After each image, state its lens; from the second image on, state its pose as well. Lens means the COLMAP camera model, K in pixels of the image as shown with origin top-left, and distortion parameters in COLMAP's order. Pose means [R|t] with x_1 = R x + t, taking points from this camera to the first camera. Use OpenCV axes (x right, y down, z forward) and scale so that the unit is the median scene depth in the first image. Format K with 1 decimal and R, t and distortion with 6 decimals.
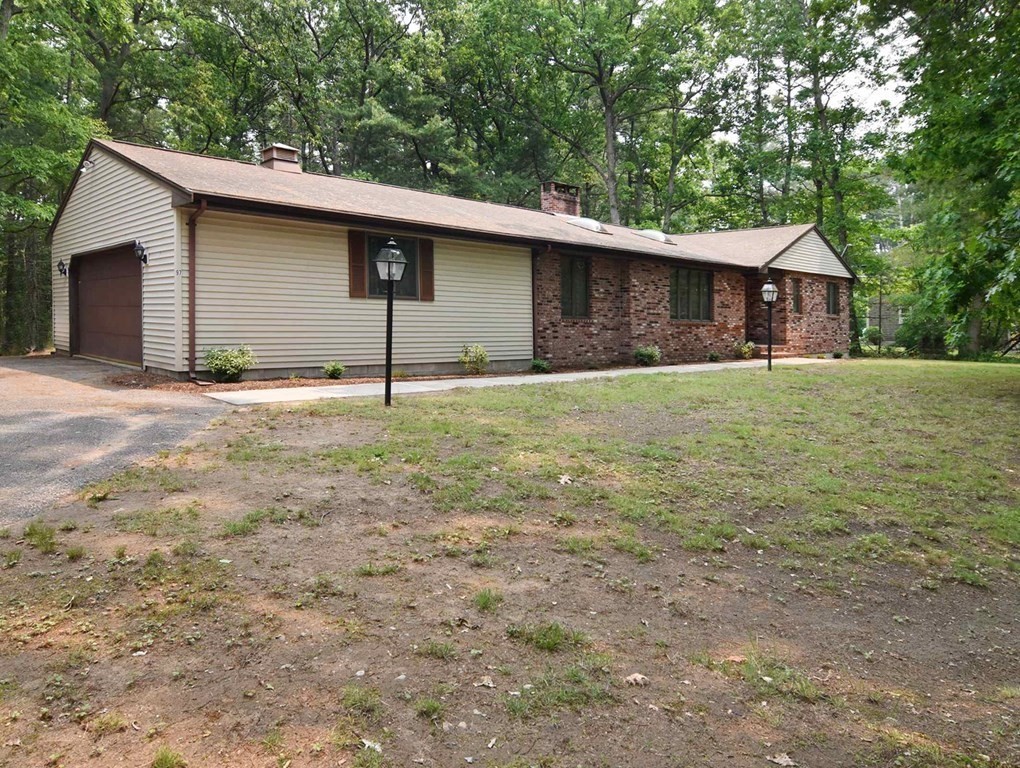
lens RADIAL K [[618.5, 0, 511.4], [0, 618.5, 331.2], [0, 0, 1]] dist [-0.006413, -0.001285]
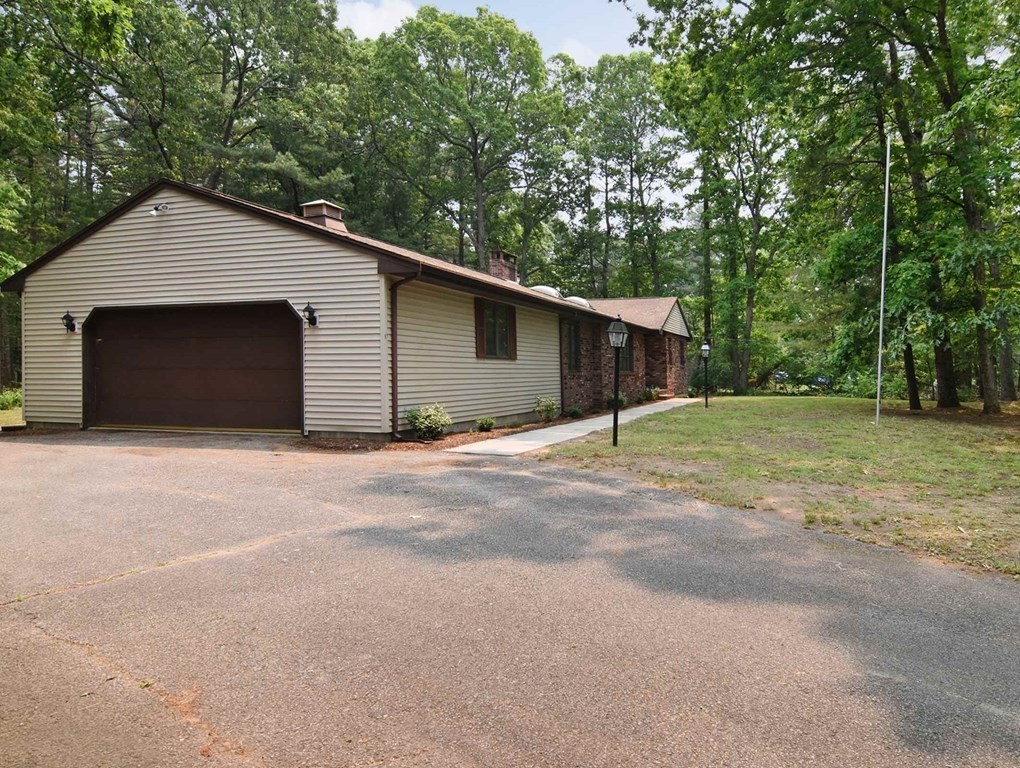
lens RADIAL K [[585.4, 0, 572.7], [0, 585.4, 382.2], [0, 0, 1]] dist [-0.005399, -0.005535]
pose [[0.878241, -0.026841, 0.477465, -0.429323], [0.024899, 0.999636, 0.010397, -0.012458], [-0.477570, 0.002758, 0.878589, -0.002823]]
